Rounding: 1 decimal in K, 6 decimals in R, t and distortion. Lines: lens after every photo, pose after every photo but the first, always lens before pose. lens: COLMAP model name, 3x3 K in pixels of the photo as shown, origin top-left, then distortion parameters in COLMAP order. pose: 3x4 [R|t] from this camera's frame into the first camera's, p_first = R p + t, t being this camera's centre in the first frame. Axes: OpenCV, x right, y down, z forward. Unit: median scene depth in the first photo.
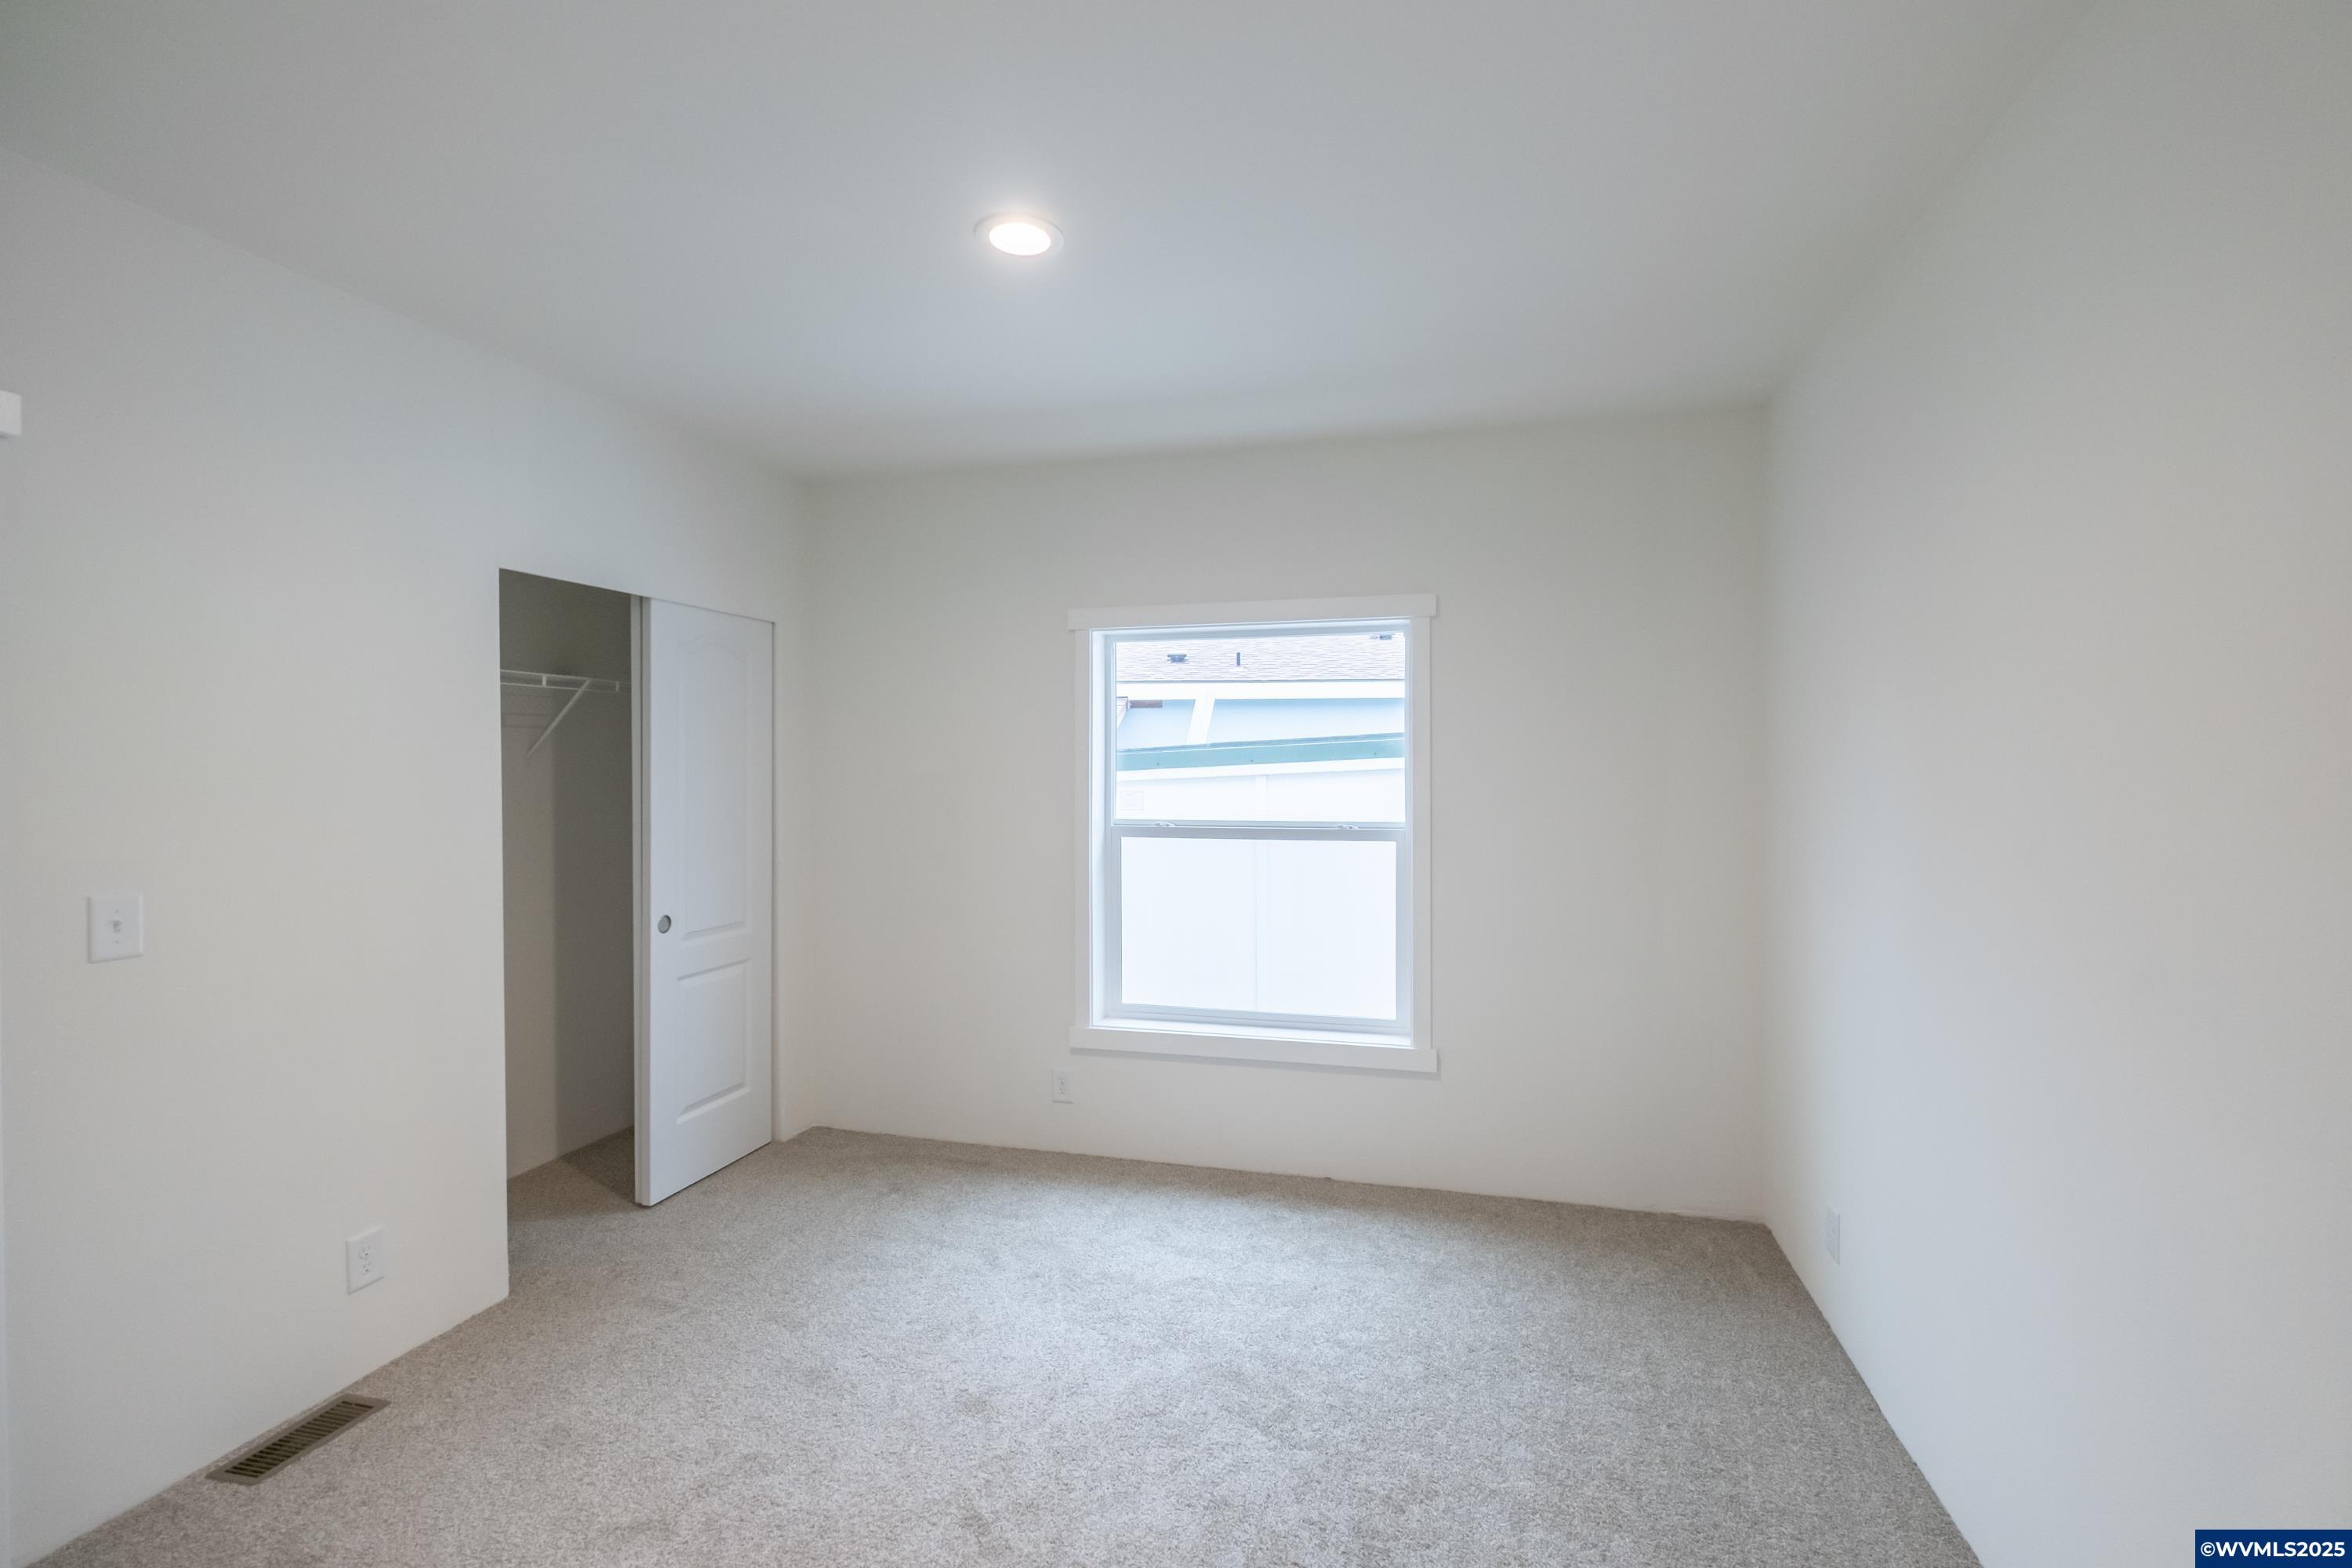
lens RADIAL K [[1026.0, 0, 1189.3], [0, 1026.0, 777.4], [0, 0, 1]] dist [0.006368, -0.005300]
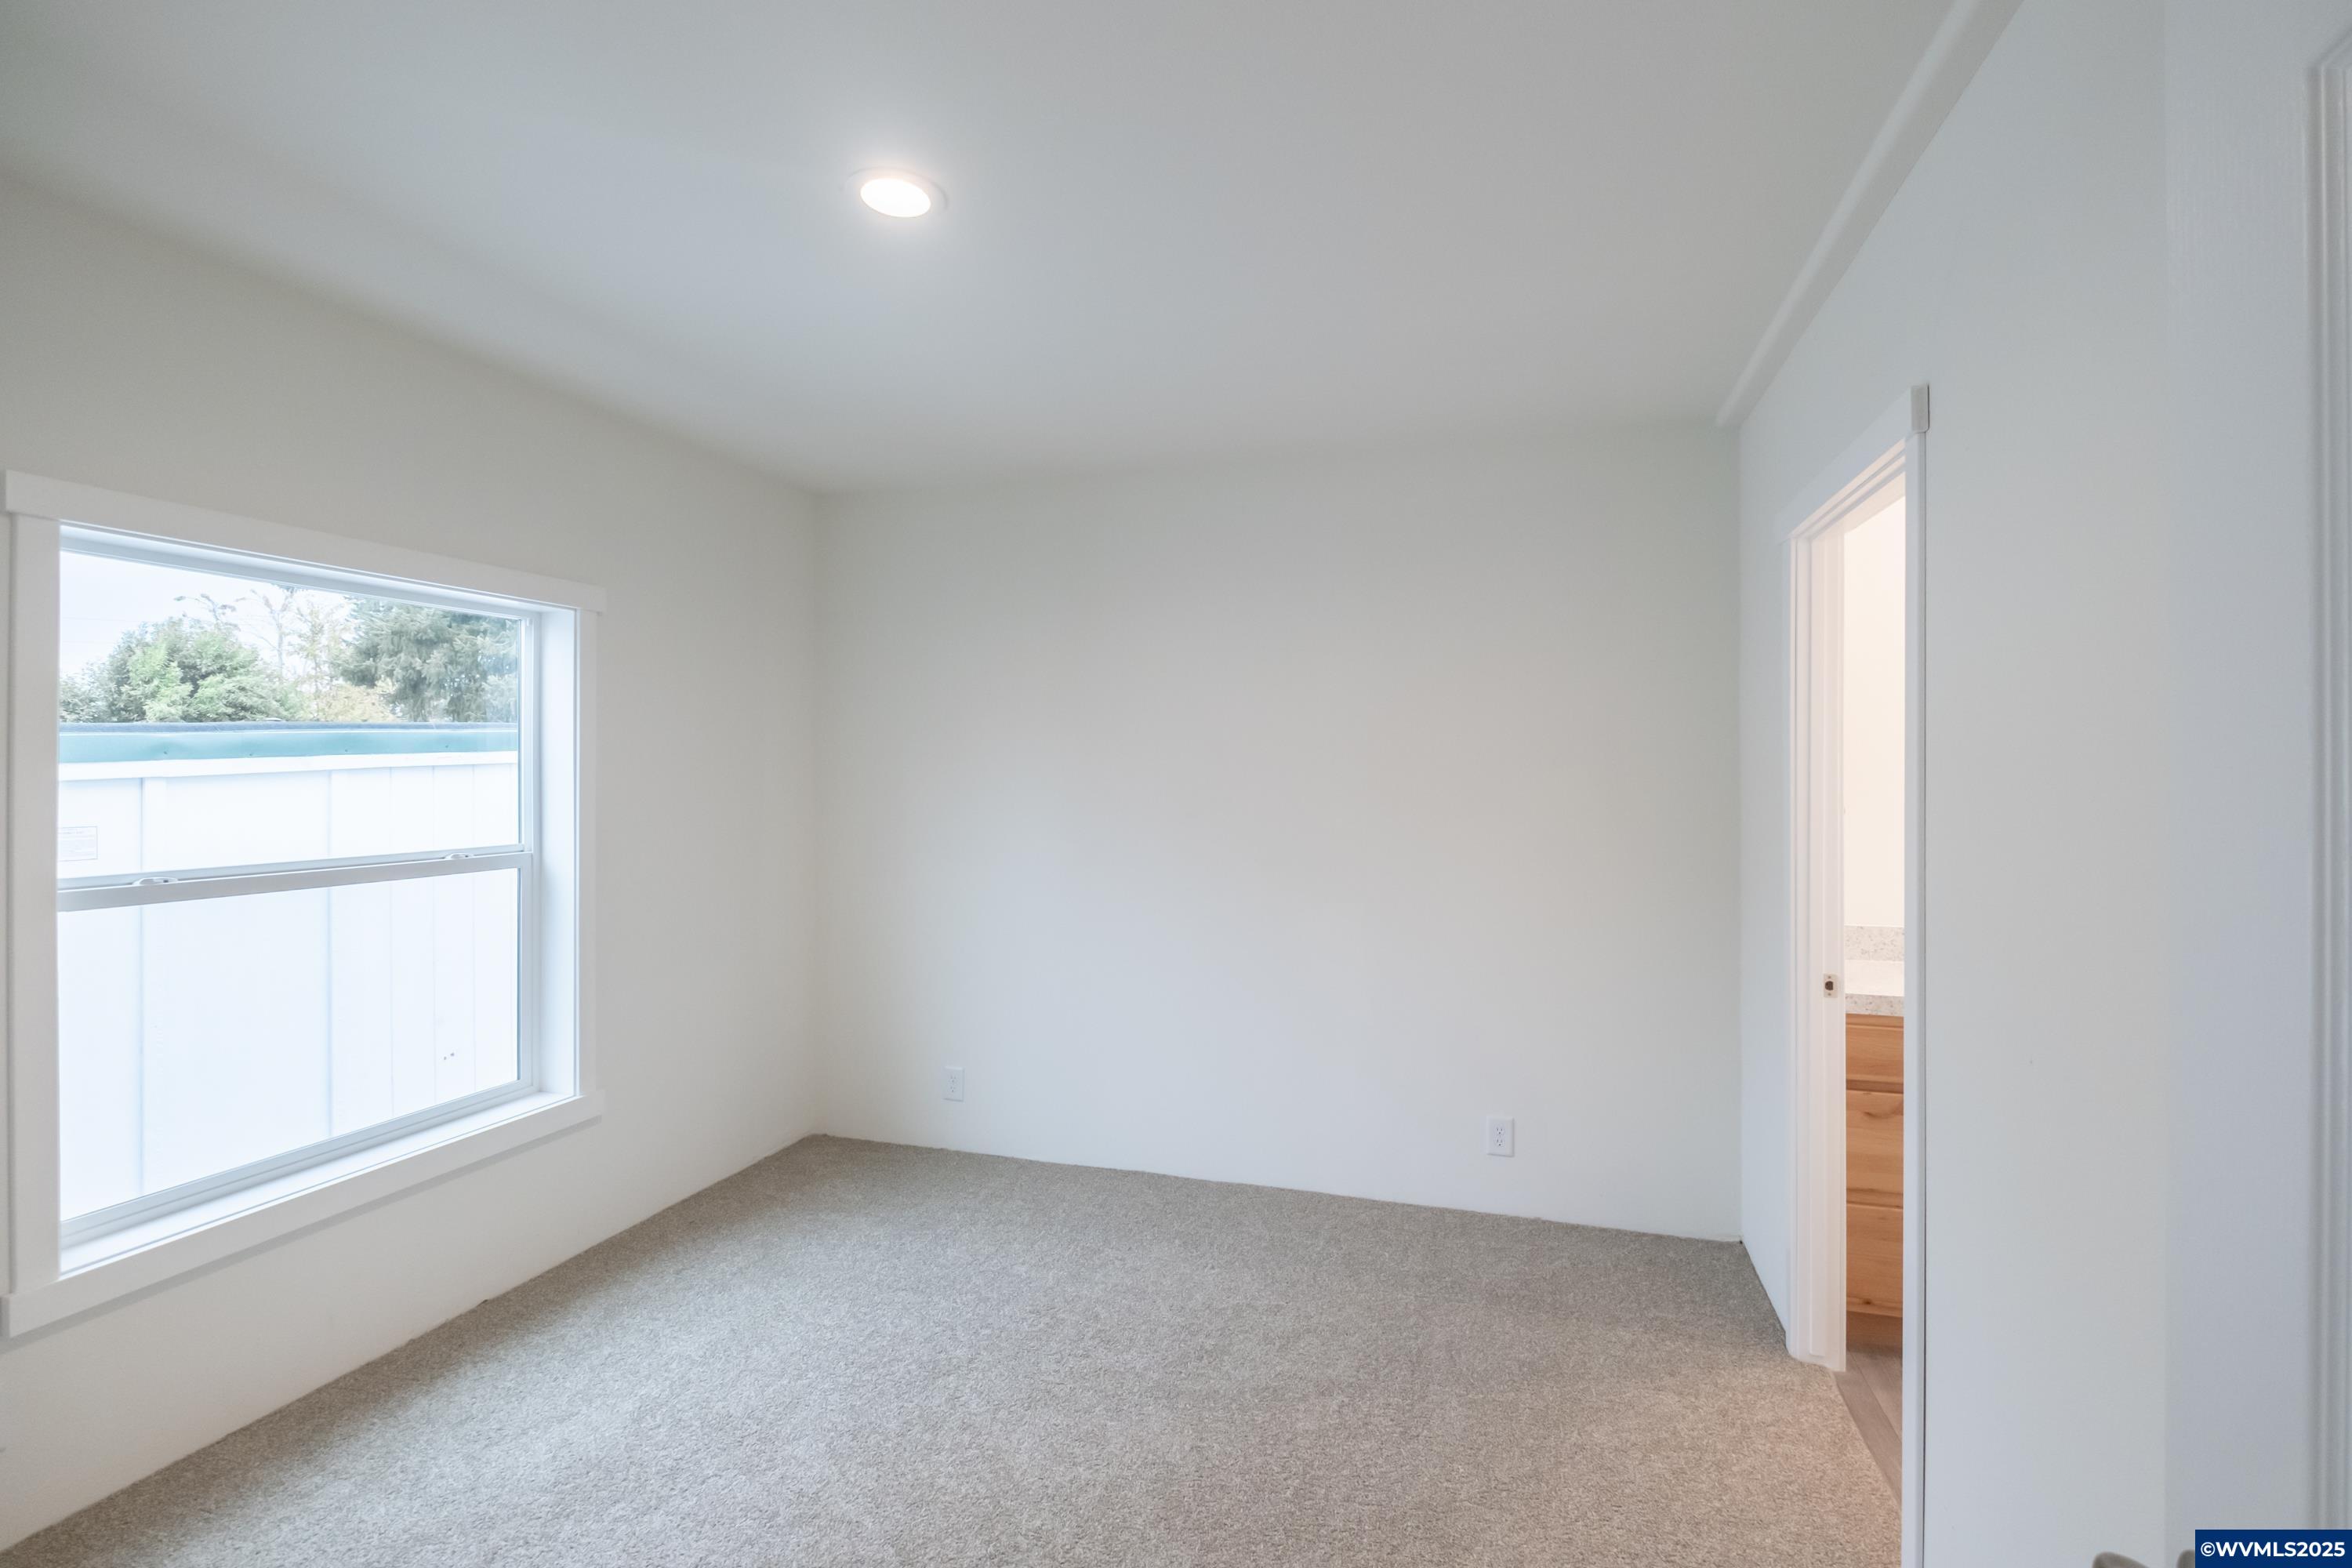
lens RADIAL K [[1026.0, 0, 1186.2], [0, 1026.0, 782.2], [0, 0, 1]] dist [0.006368, -0.005300]
pose [[0.046010, -0.003148, 0.998936, -0.659571], [0.017708, 0.999840, 0.002336, 0.000280], [-0.998784, 0.017582, 0.046059, 0.441660]]
